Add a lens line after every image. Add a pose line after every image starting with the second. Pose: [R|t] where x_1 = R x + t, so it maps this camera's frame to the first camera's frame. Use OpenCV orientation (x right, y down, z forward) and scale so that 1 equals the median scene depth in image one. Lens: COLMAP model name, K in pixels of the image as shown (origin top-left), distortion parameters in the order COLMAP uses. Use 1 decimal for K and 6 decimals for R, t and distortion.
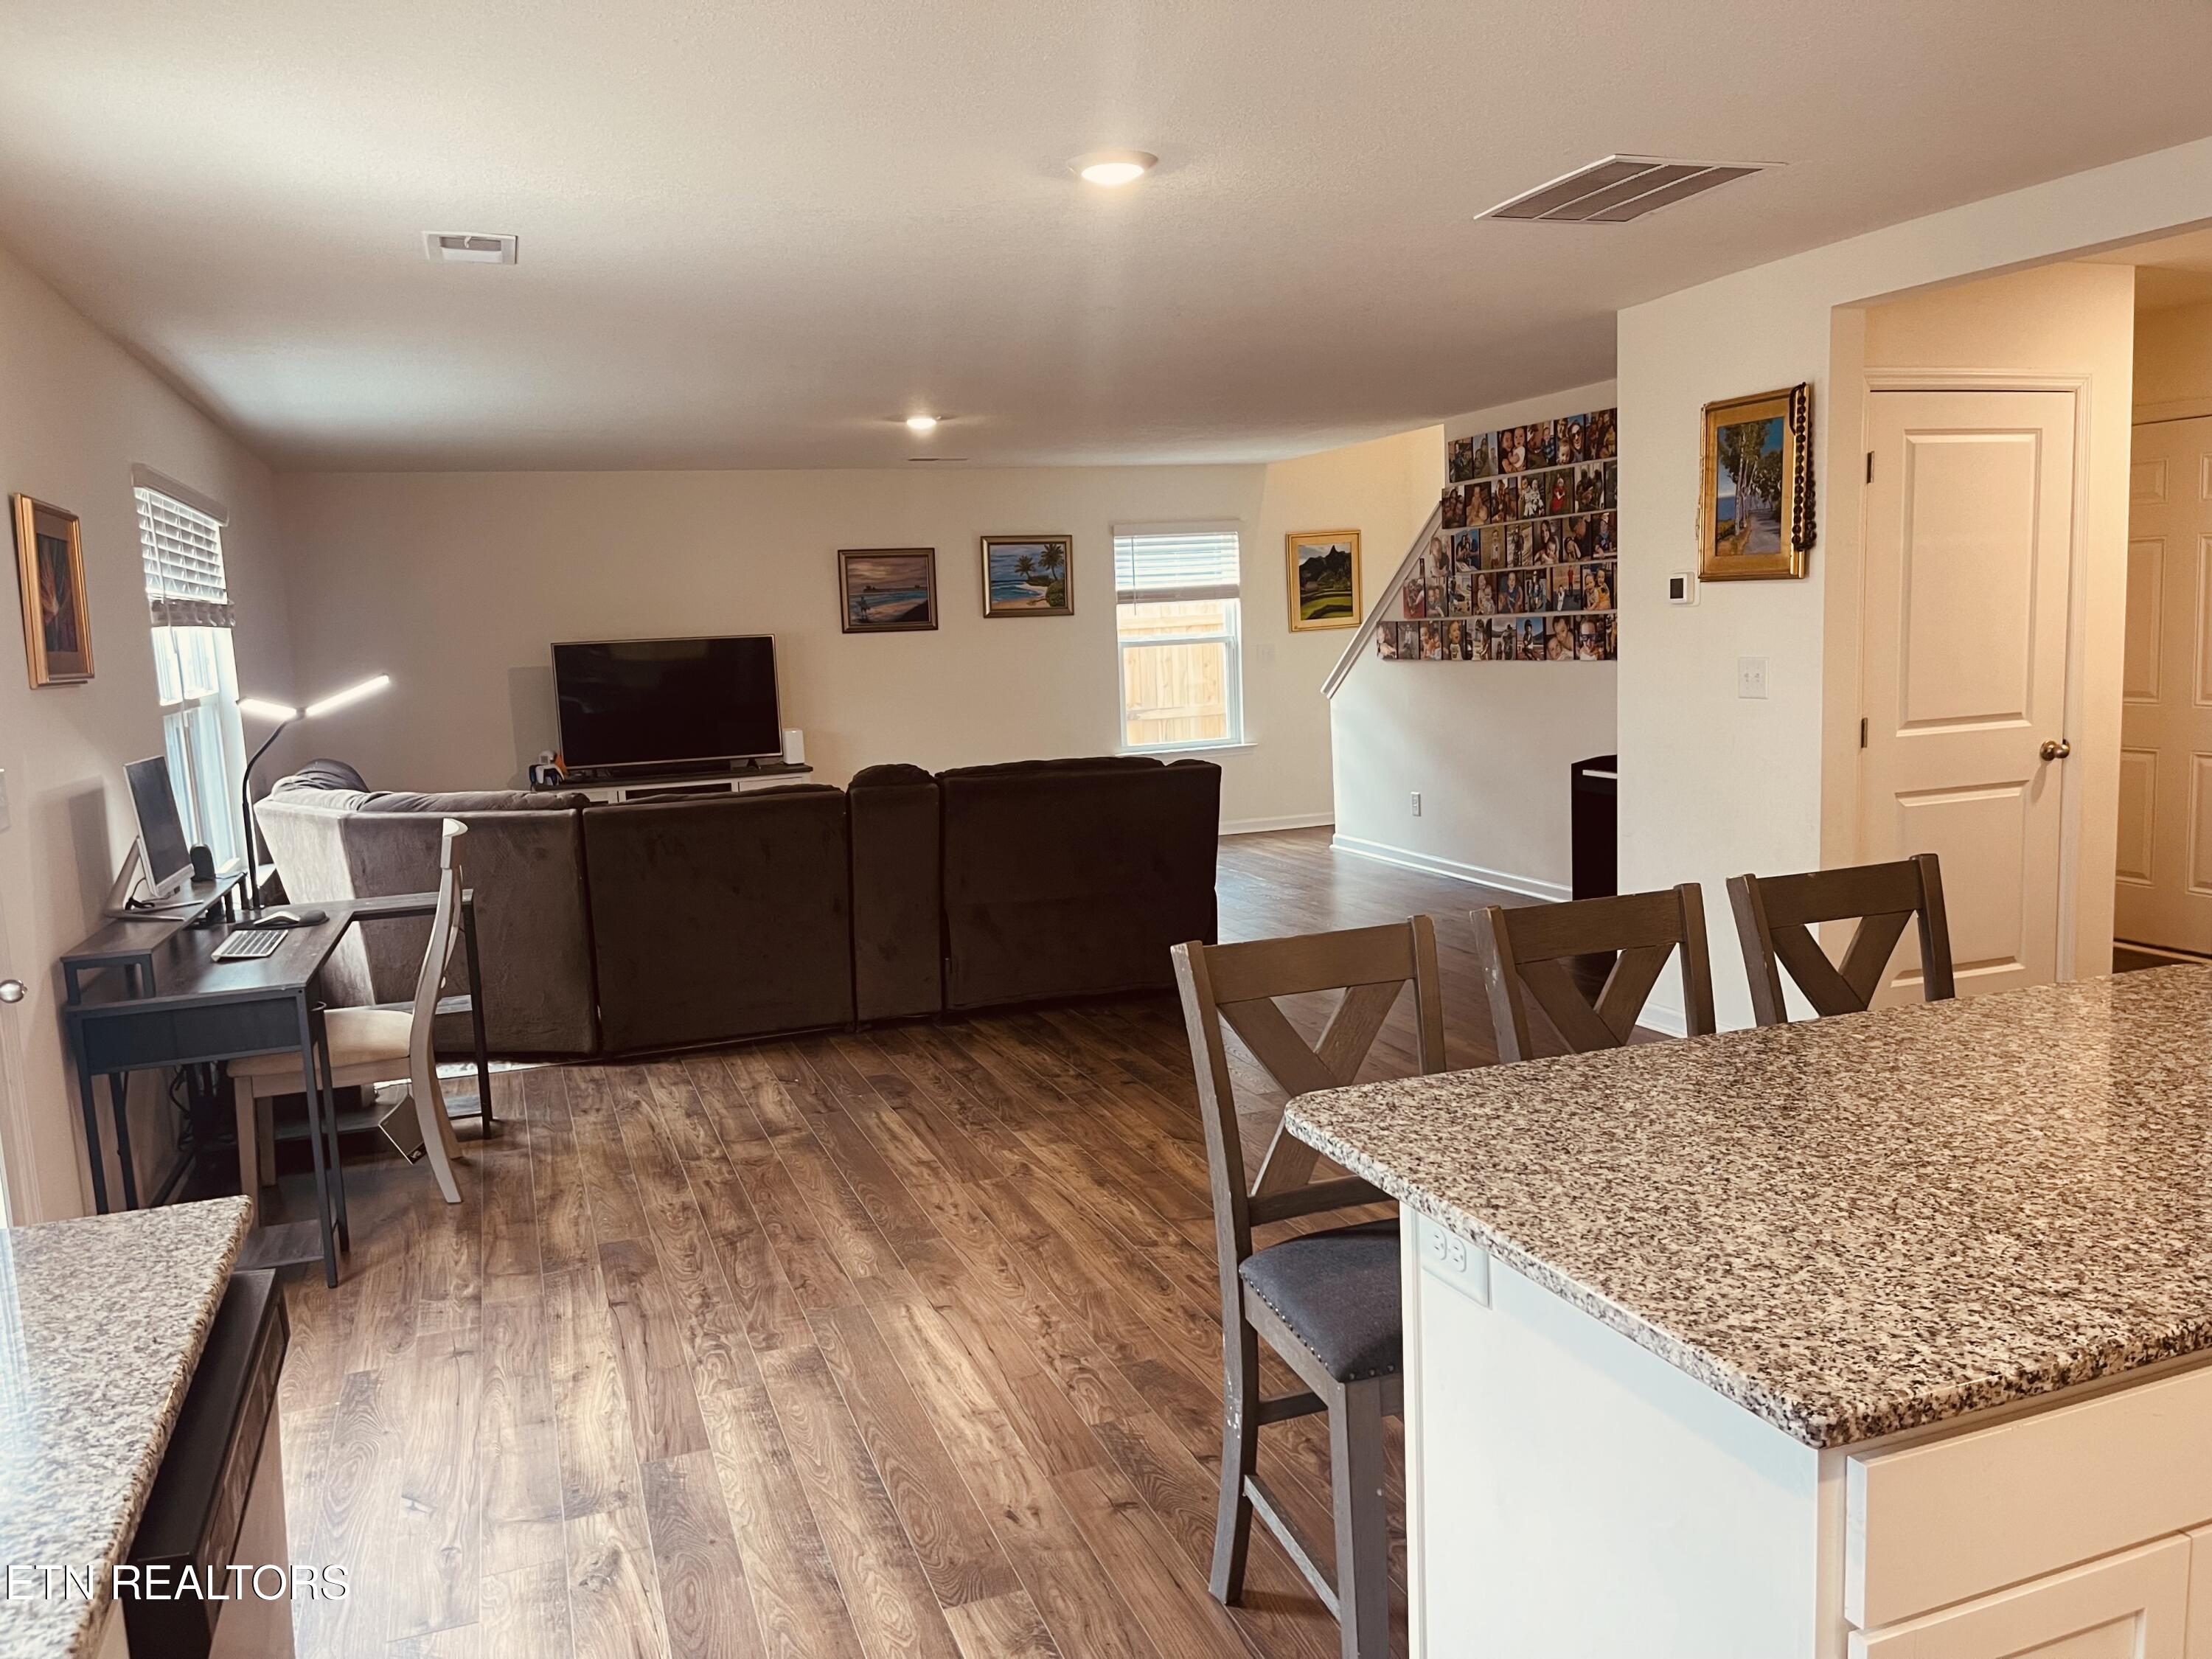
lens RADIAL K [[1677.4, 0, 1105.6], [0, 1677.4, 839.0], [0, 0, 1]] dist [0.112559, -0.133052]
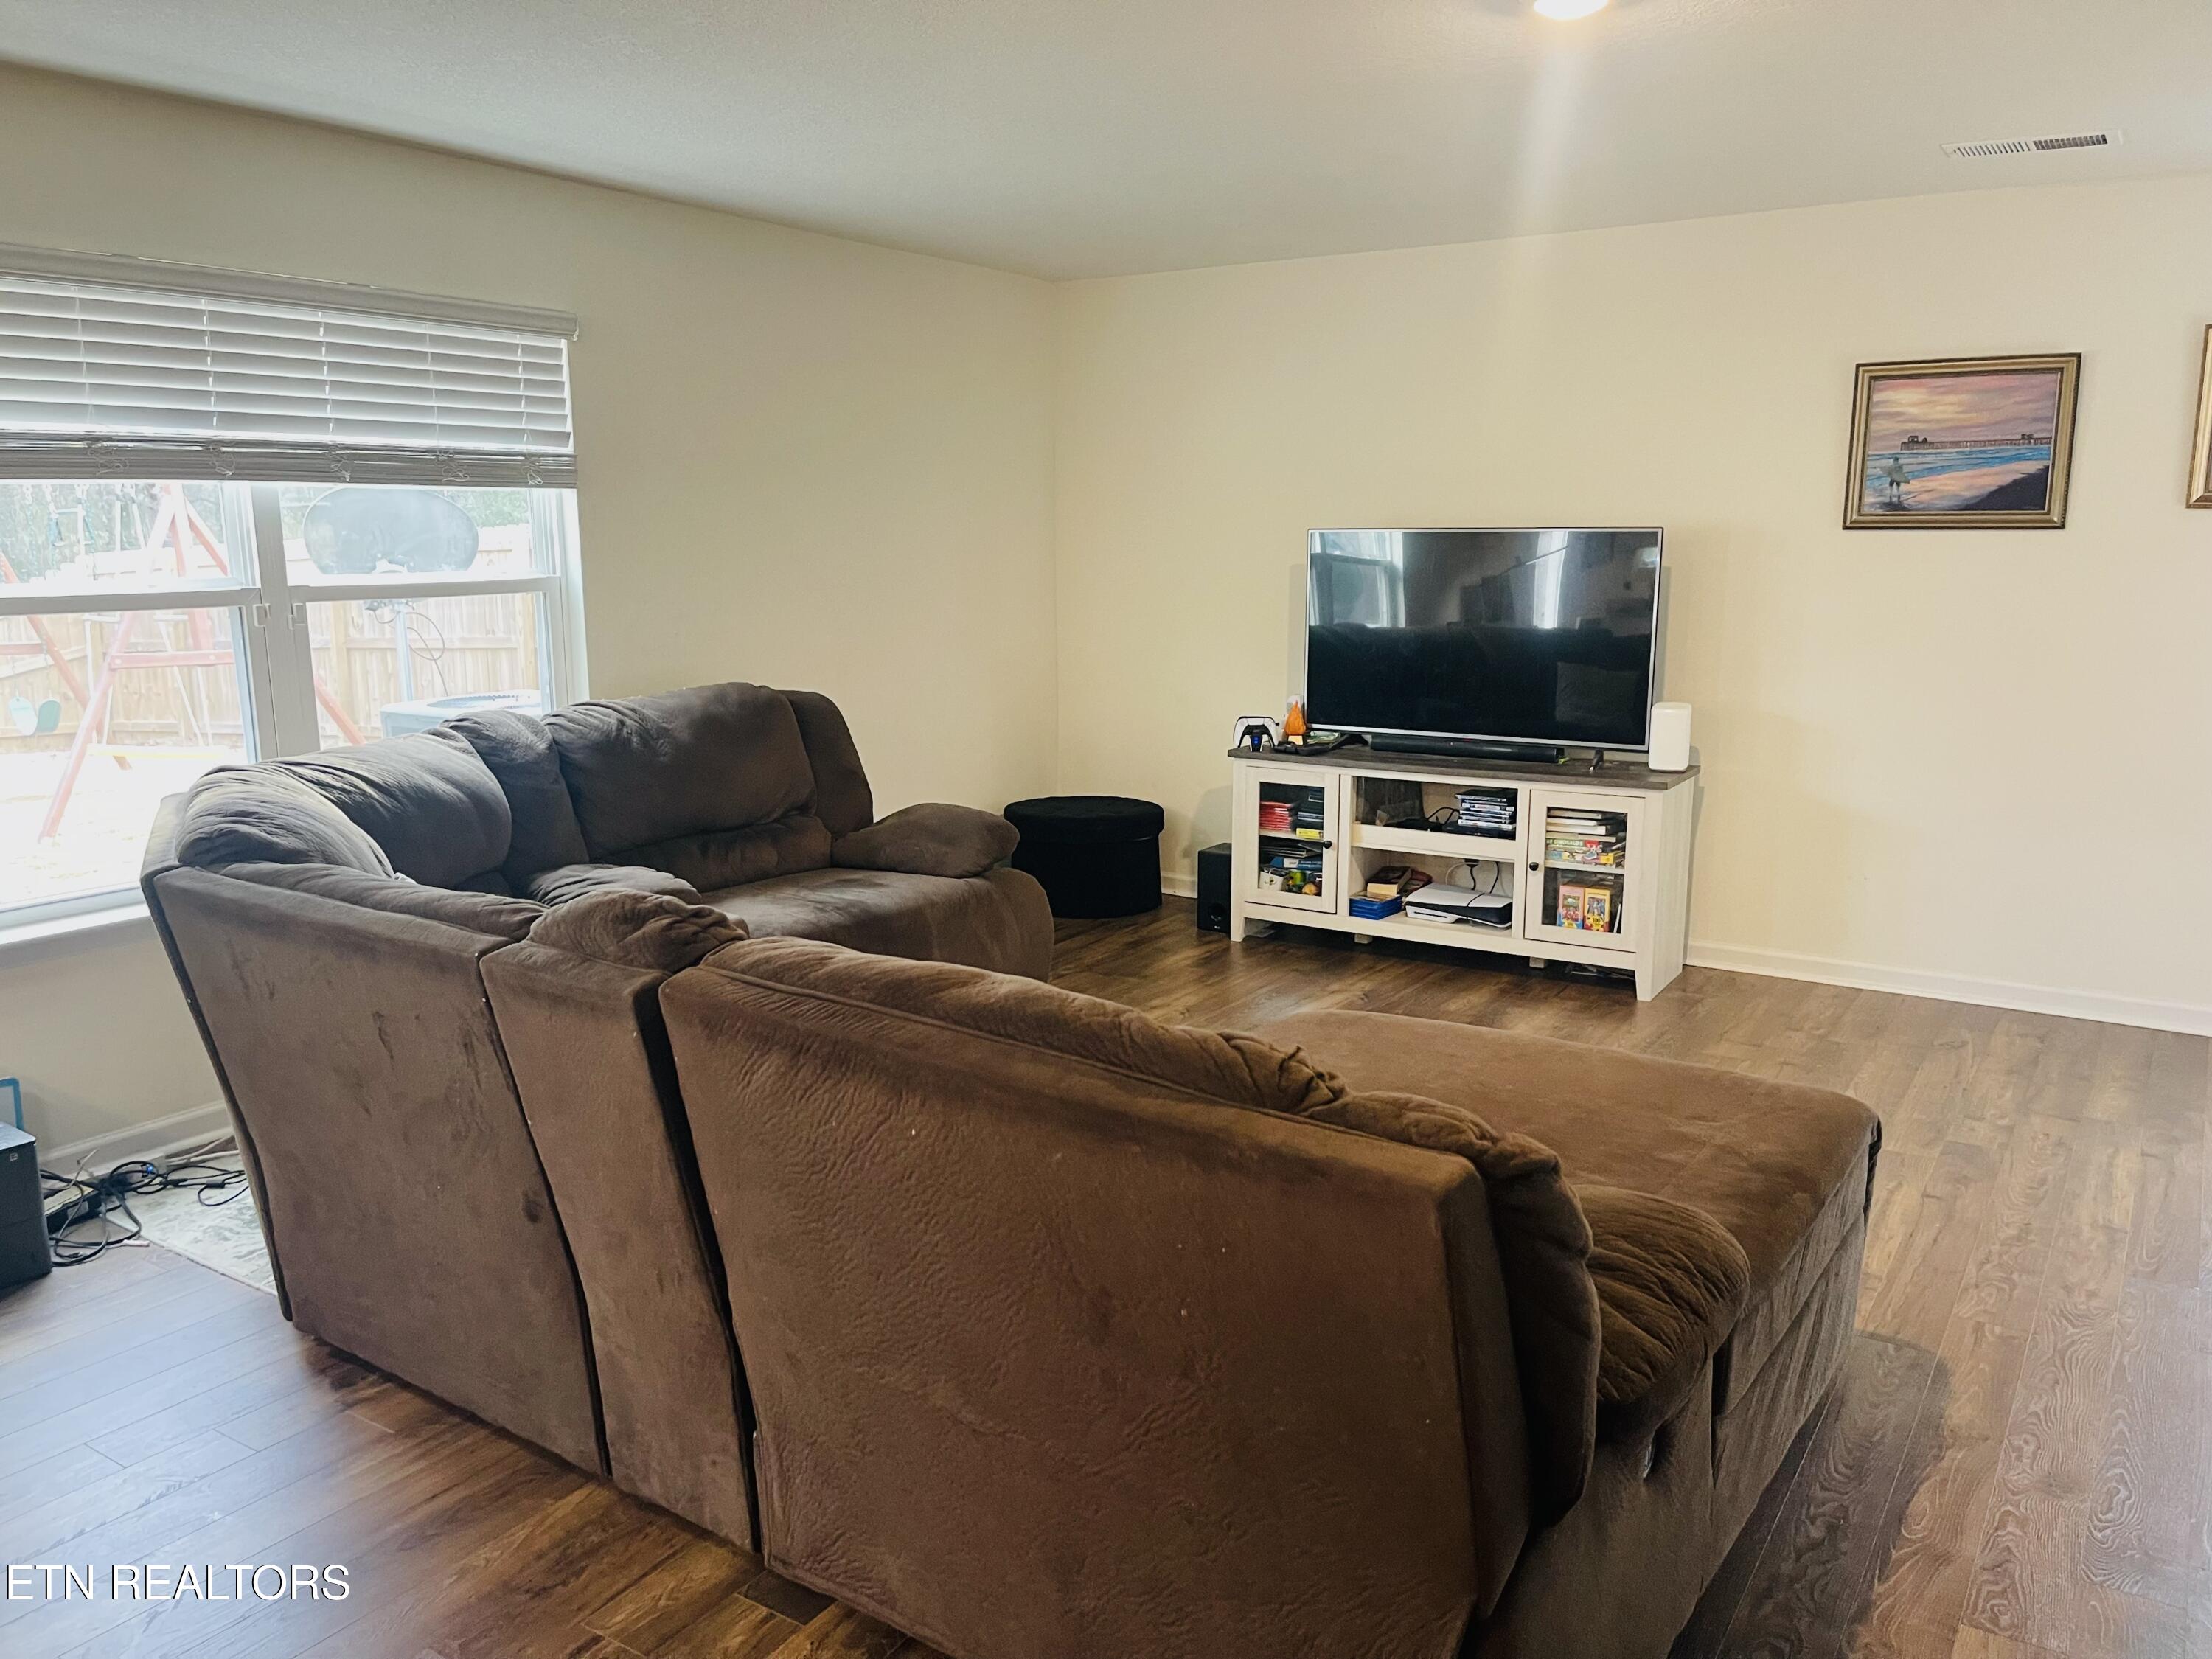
lens RADIAL K [[1677.4, 0, 1105.6], [0, 1677.4, 839.0], [0, 0, 1]] dist [0.112559, -0.133052]
pose [[0.584748, 0.193181, -0.787878, 0.257877], [-0.131646, 0.980955, 0.142816, -0.138864], [0.800462, 0.020210, 0.599043, 0.951355]]
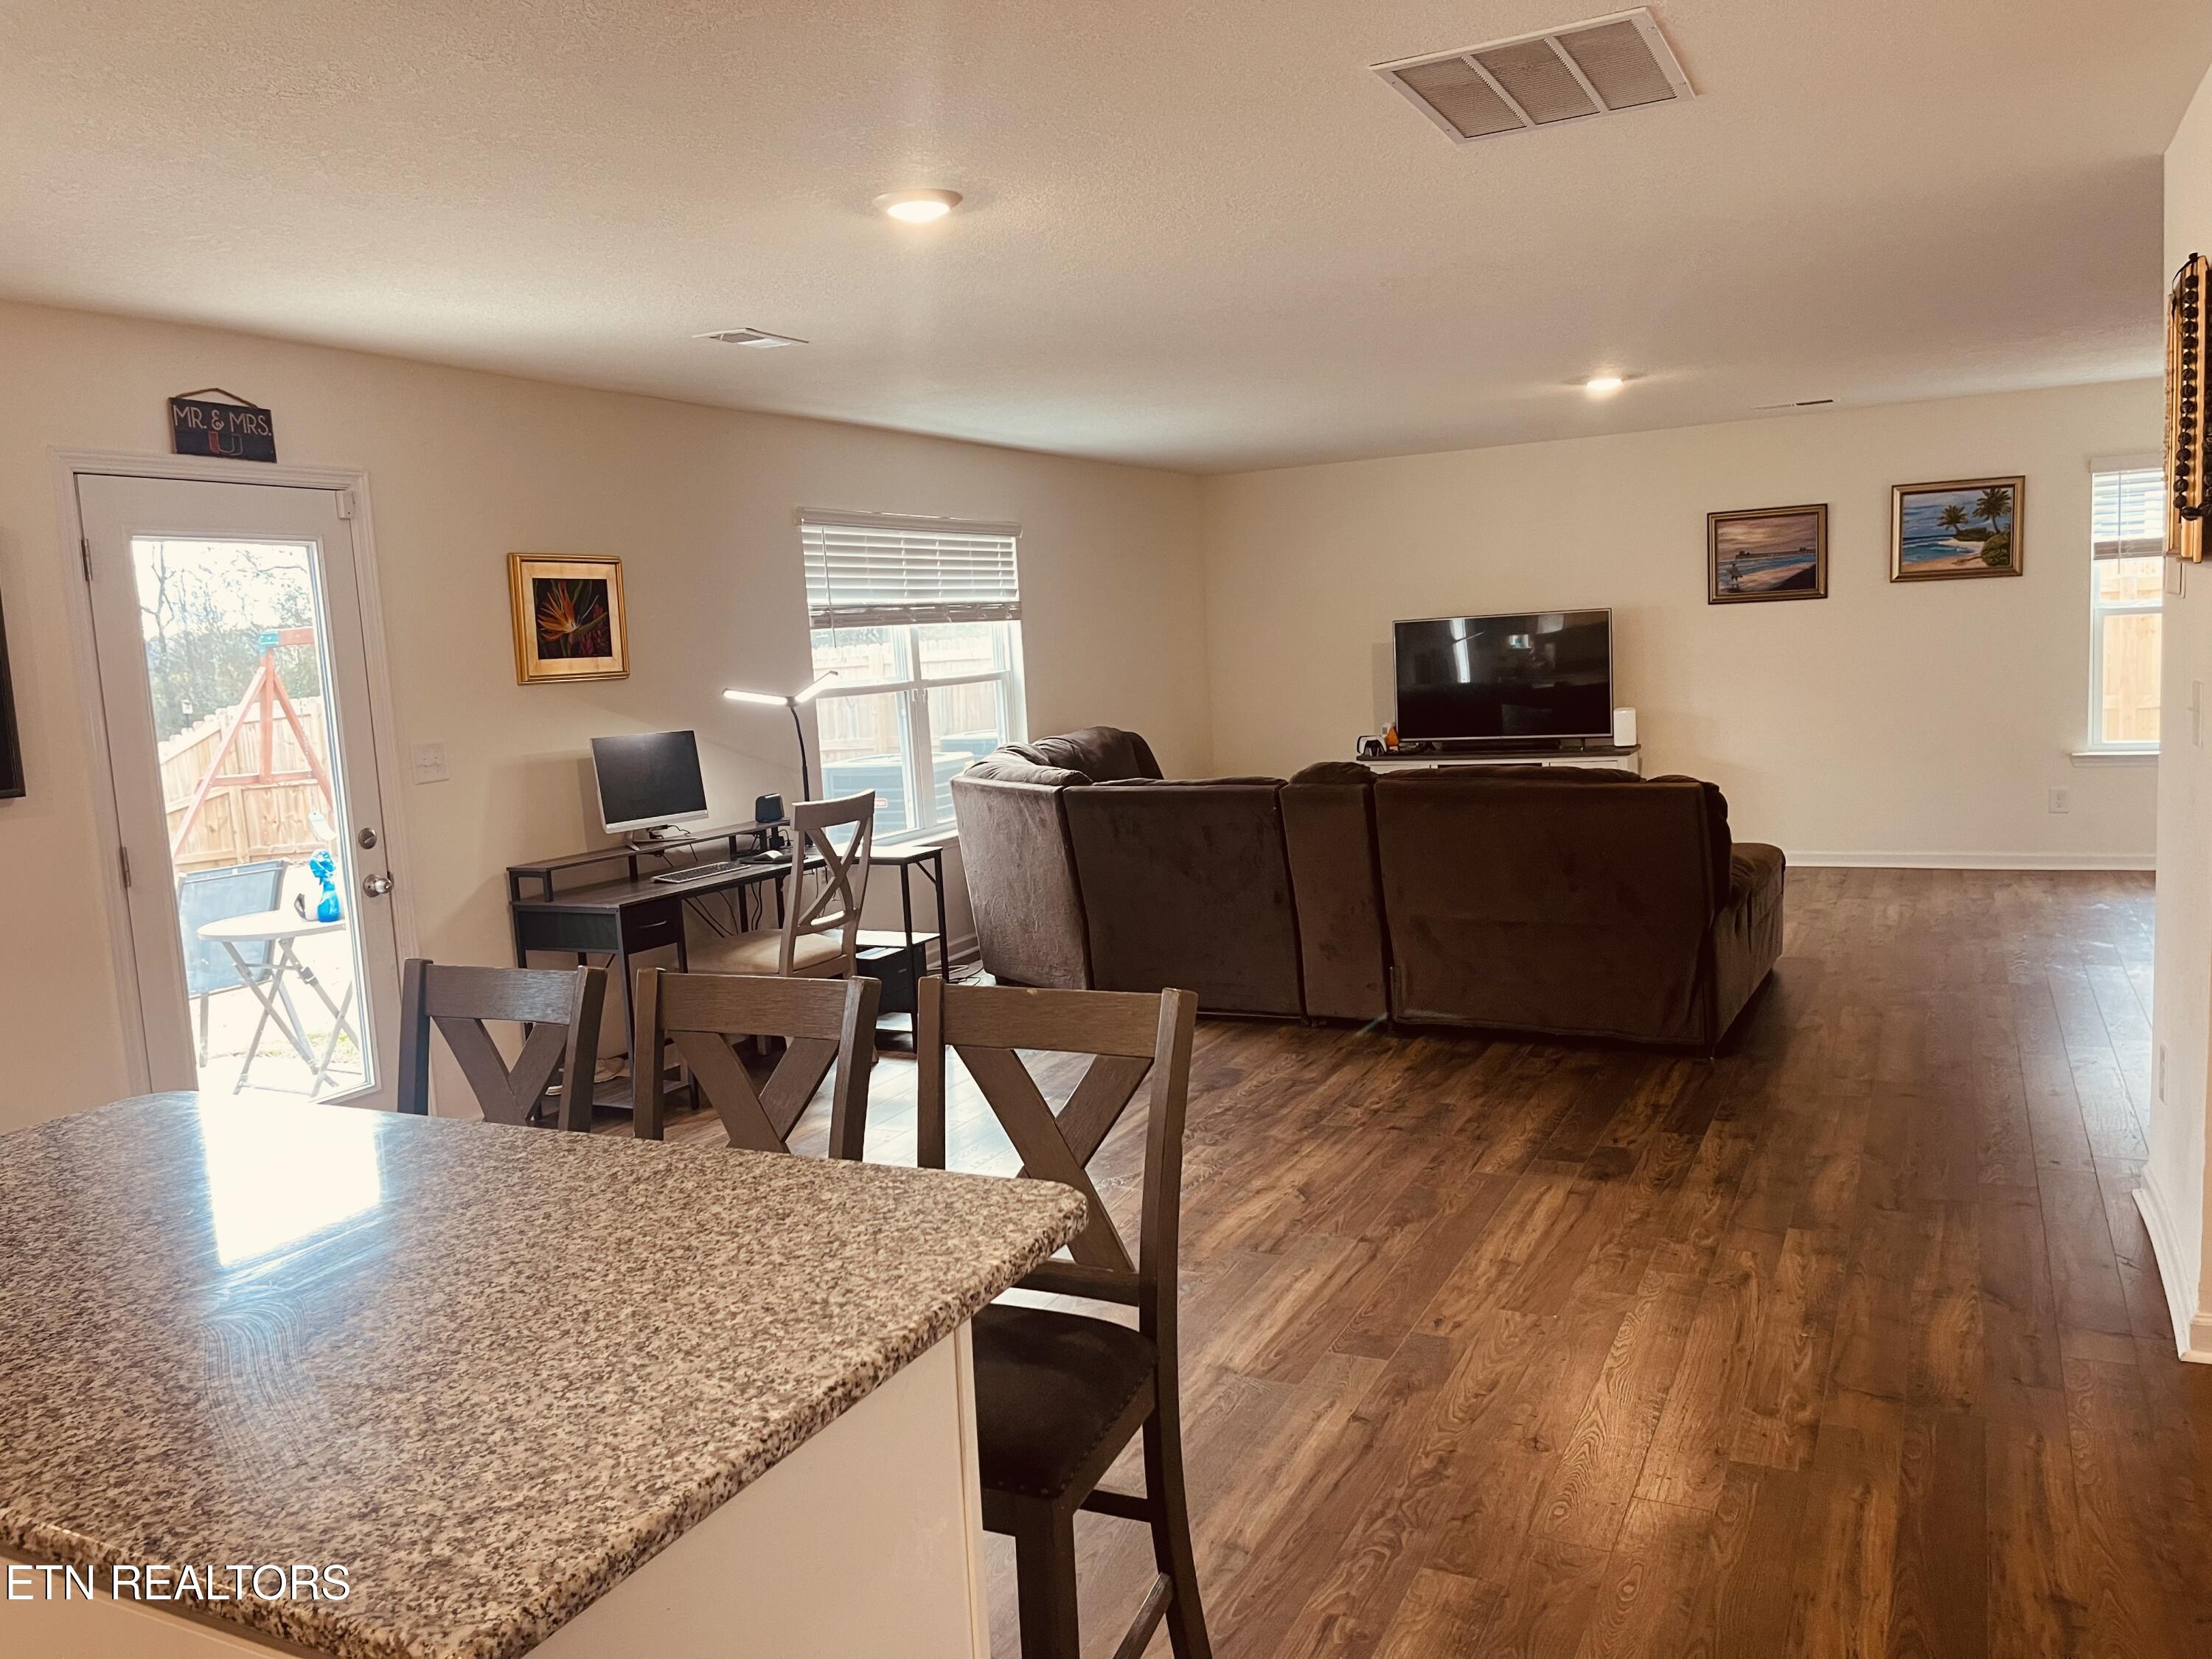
lens RADIAL K [[1680.2, 0, 1096.7], [0, 1680.2, 842.2], [0, 0, 1]] dist [0.090786, -0.115066]
pose [[0.676521, 0.096331, -0.730096, 0.558261], [-0.071149, 0.995320, 0.065398, -0.058140], [0.732978, 0.007703, 0.680208, 0.255935]]
